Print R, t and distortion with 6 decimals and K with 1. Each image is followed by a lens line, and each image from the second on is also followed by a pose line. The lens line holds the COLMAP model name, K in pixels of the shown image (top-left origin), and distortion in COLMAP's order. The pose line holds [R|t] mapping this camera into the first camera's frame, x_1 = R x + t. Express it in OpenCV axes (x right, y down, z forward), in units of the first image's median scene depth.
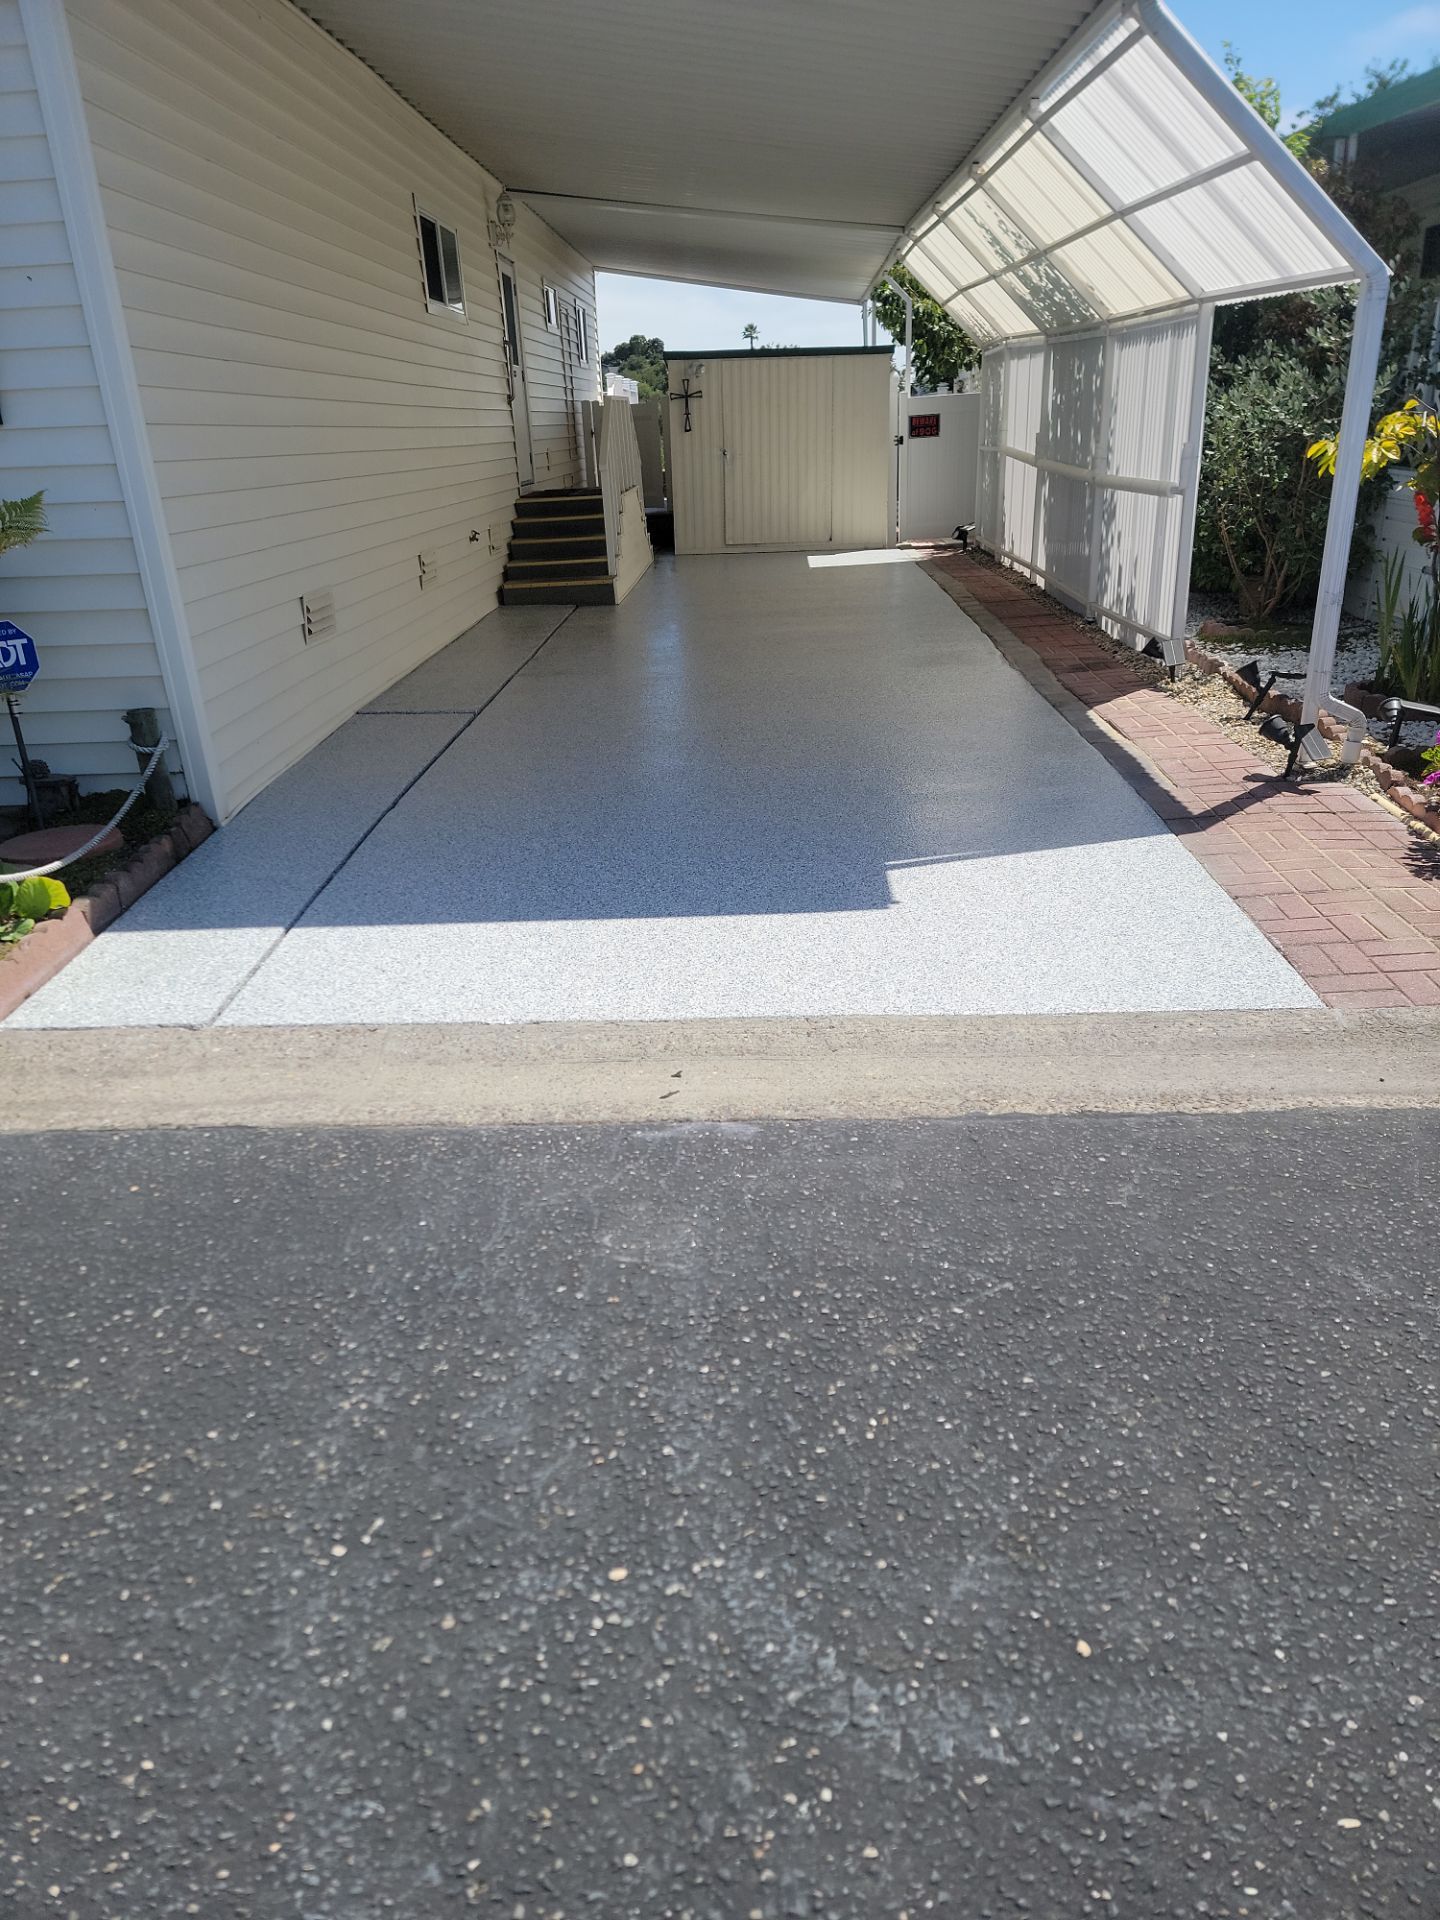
lens RADIAL K [[1330.7, 0, 707.9], [0, 1330.7, 963.5], [0, 0, 1]] dist [0.089741, -0.075714]
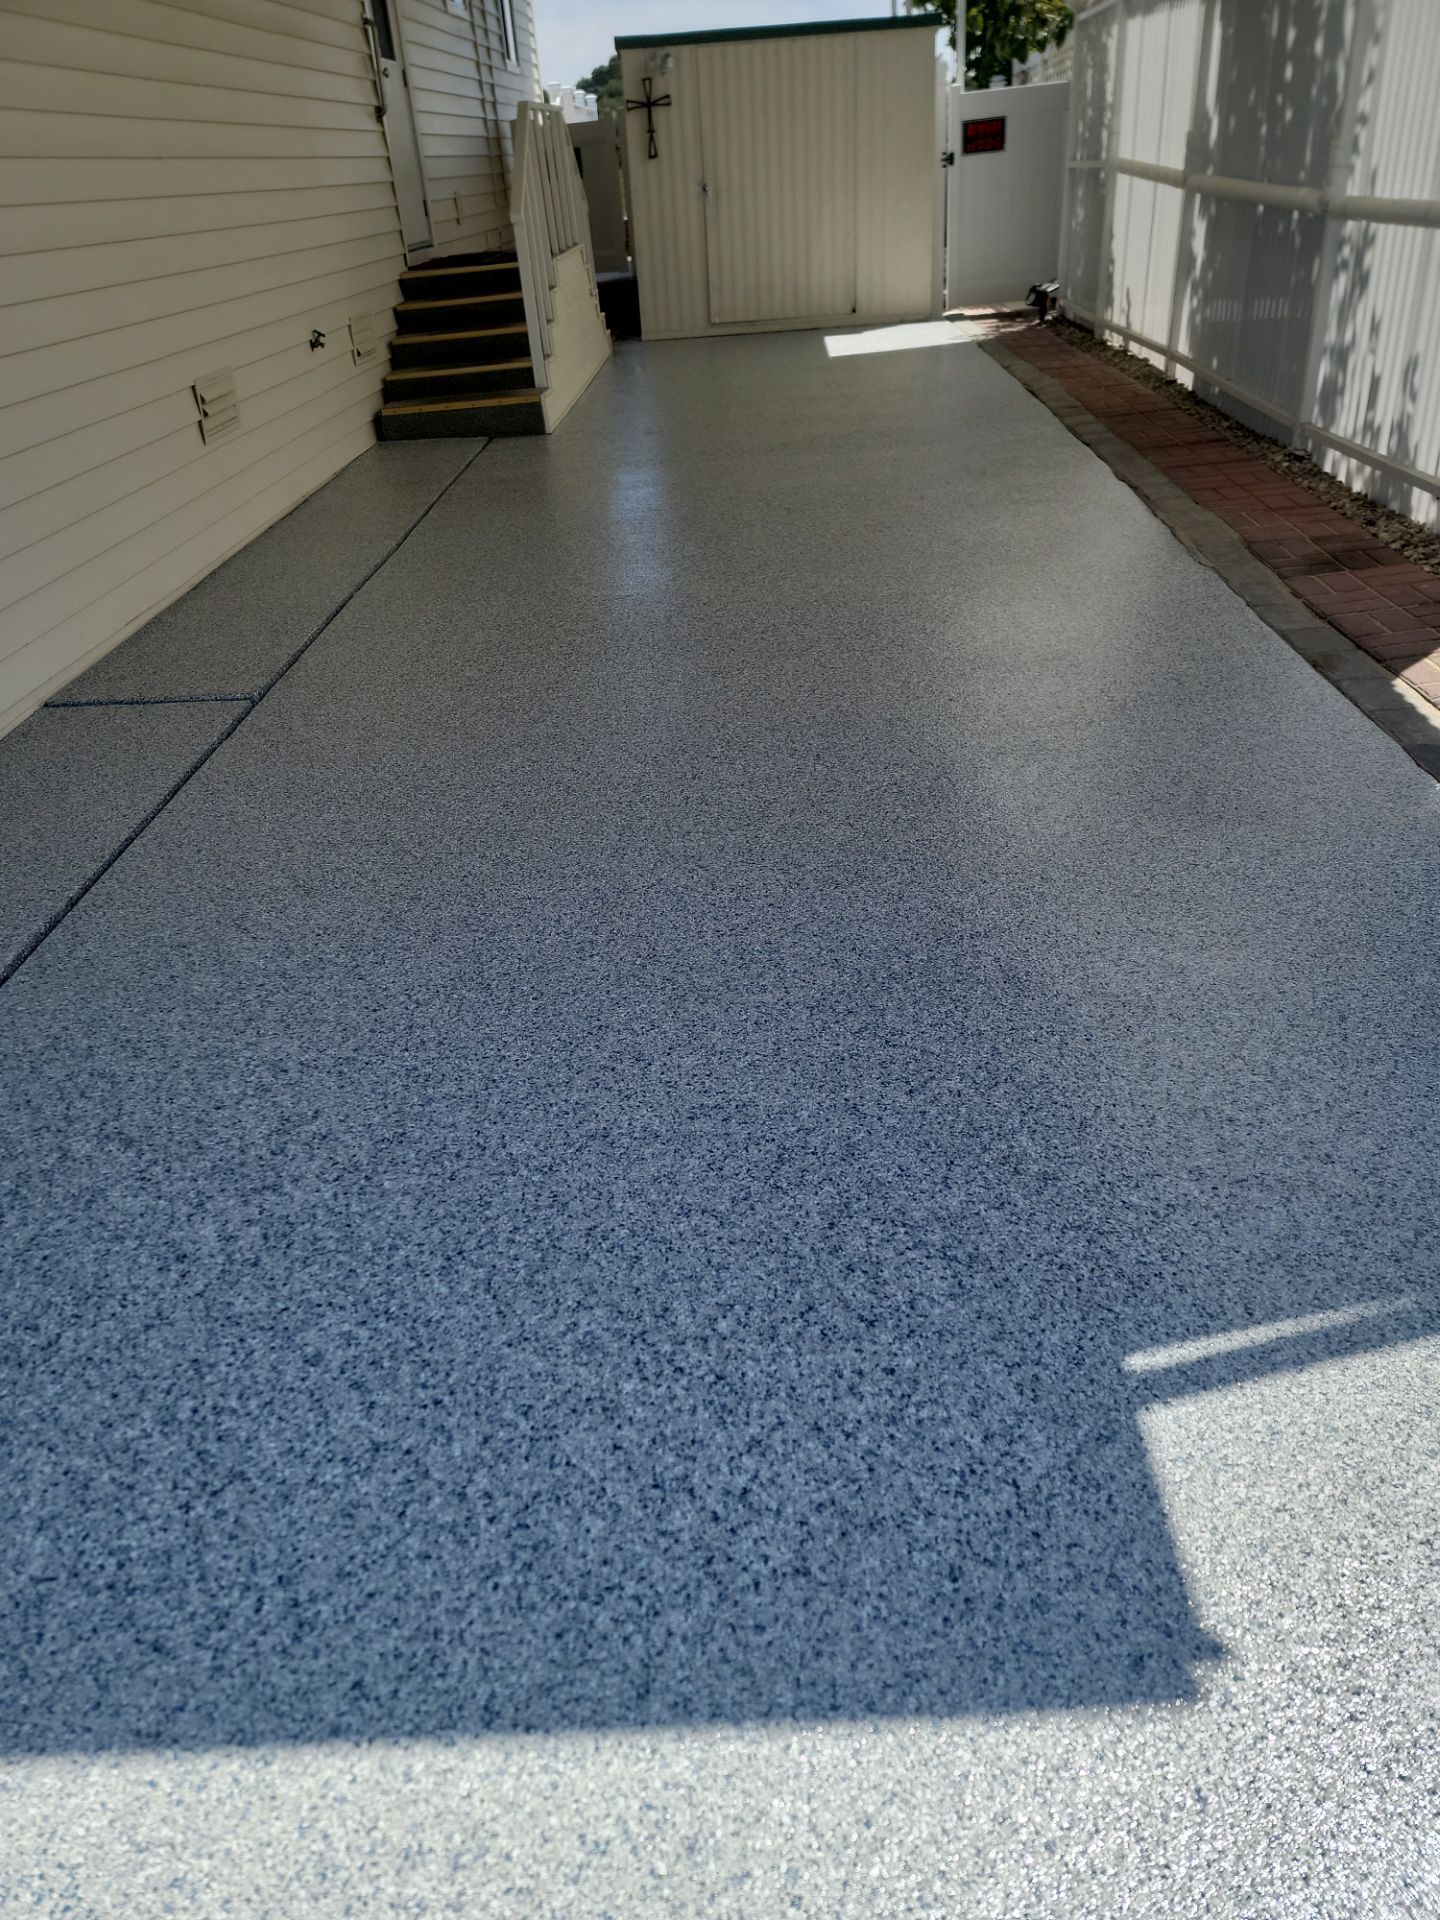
lens RADIAL K [[1328.8, 0, 697.0], [0, 1328.8, 987.4], [0, 0, 1]] dist [0.088328, -0.080313]
pose [[0.999354, -0.029913, -0.019924, 0.013759], [0.032788, 0.985837, 0.164473, -0.110211], [0.014722, -0.165020, 0.986180, 0.304450]]
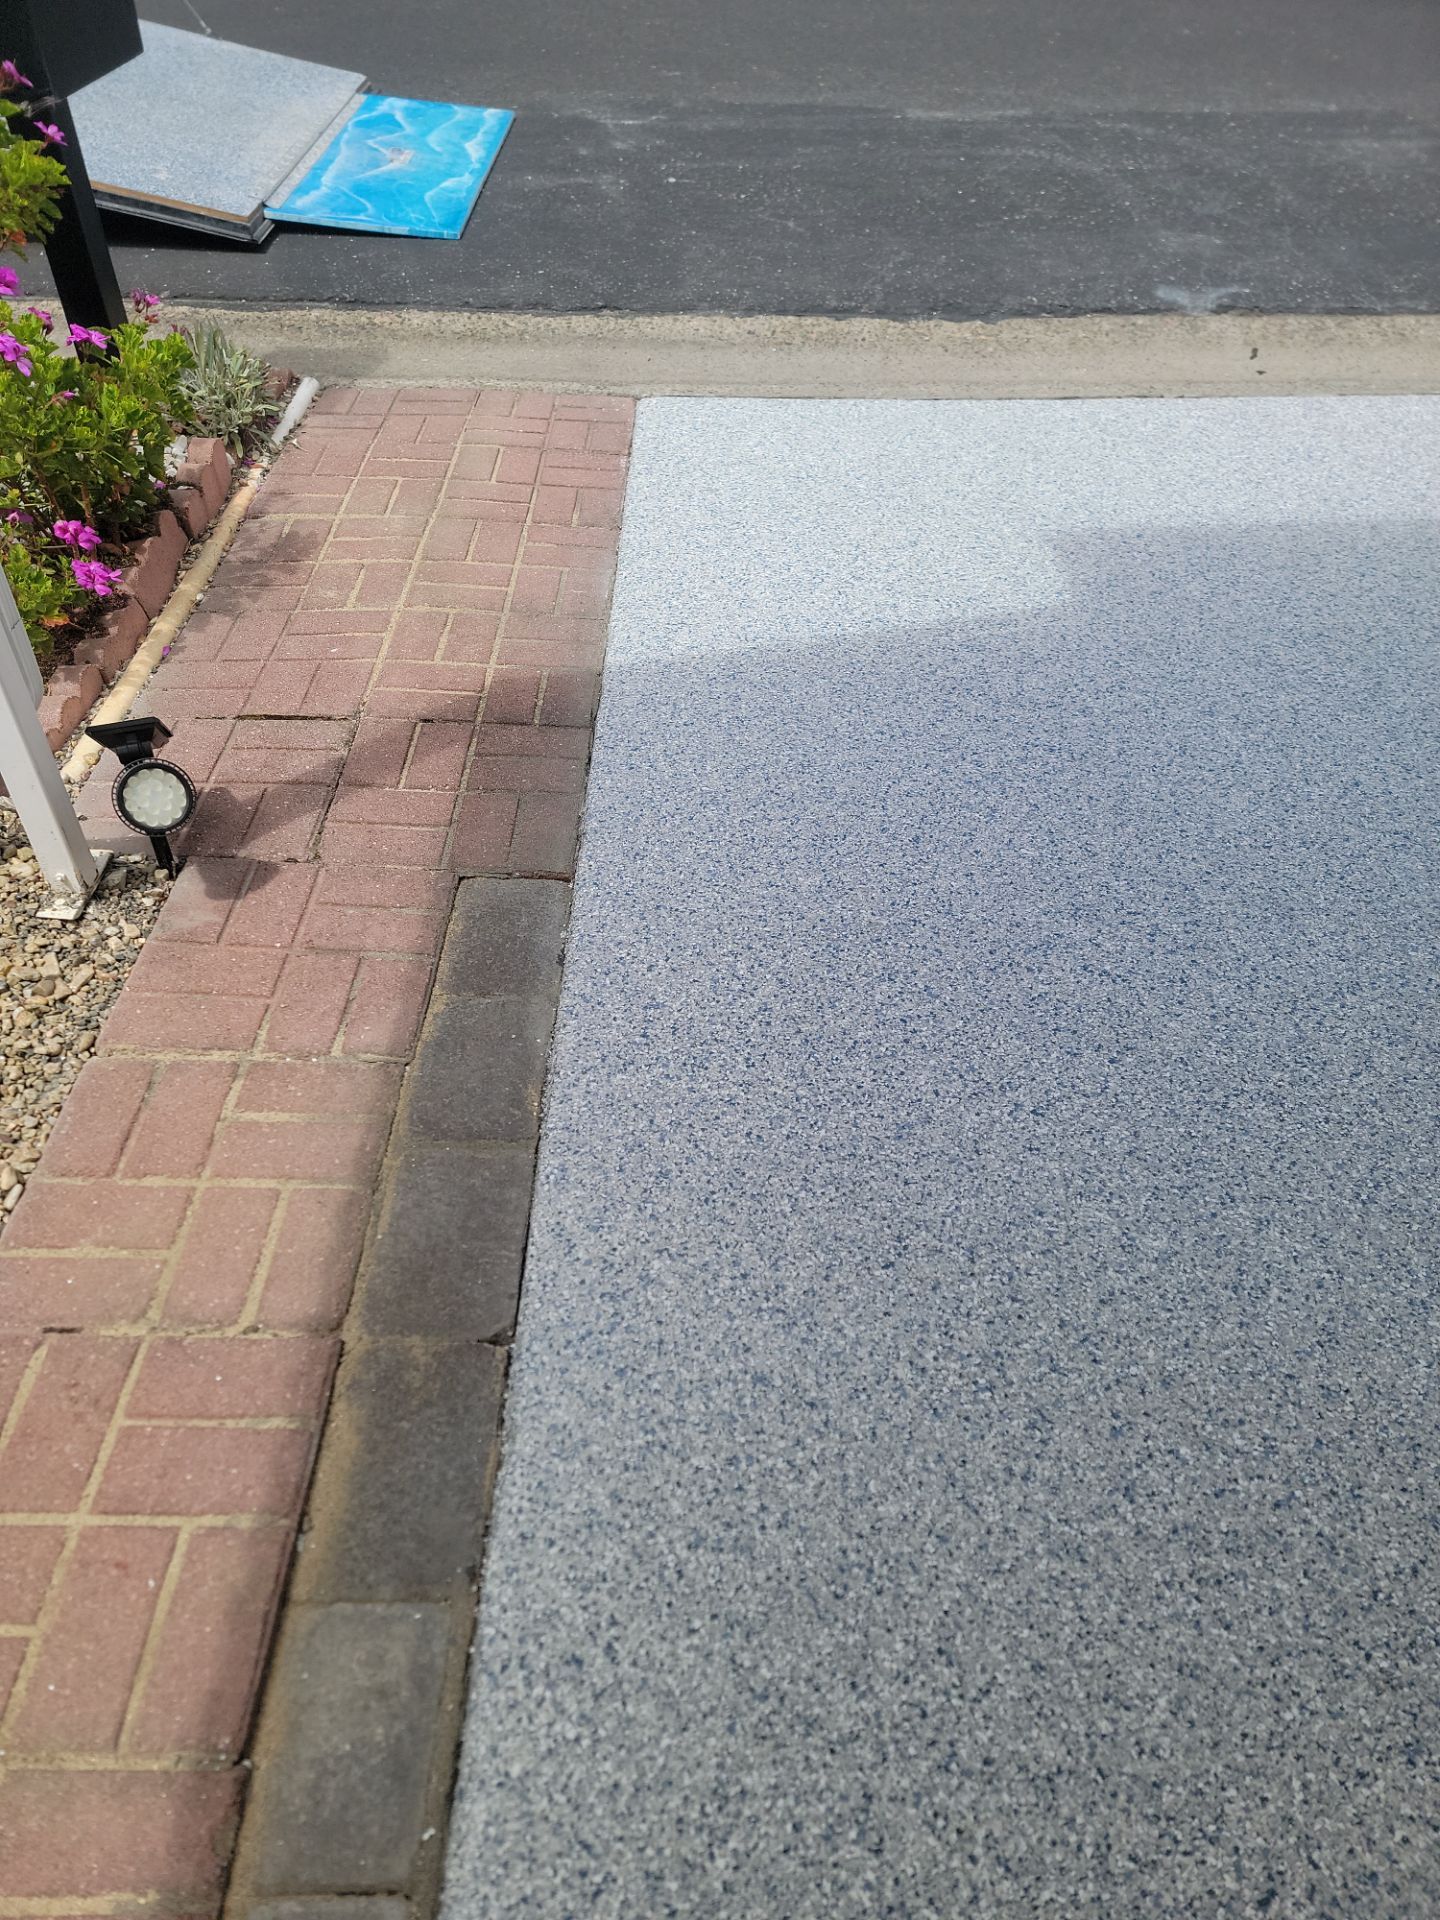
lens RADIAL K [[1330.7, 0, 707.9], [0, 1330.7, 963.5], [0, 0, 1]] dist [0.089741, -0.075714]
pose [[-0.999125, 0.041827, 0.000756, 0.148690], [0.017840, 0.409657, 0.912065, -0.245485], [0.037839, 0.911280, -0.410045, 0.625988]]
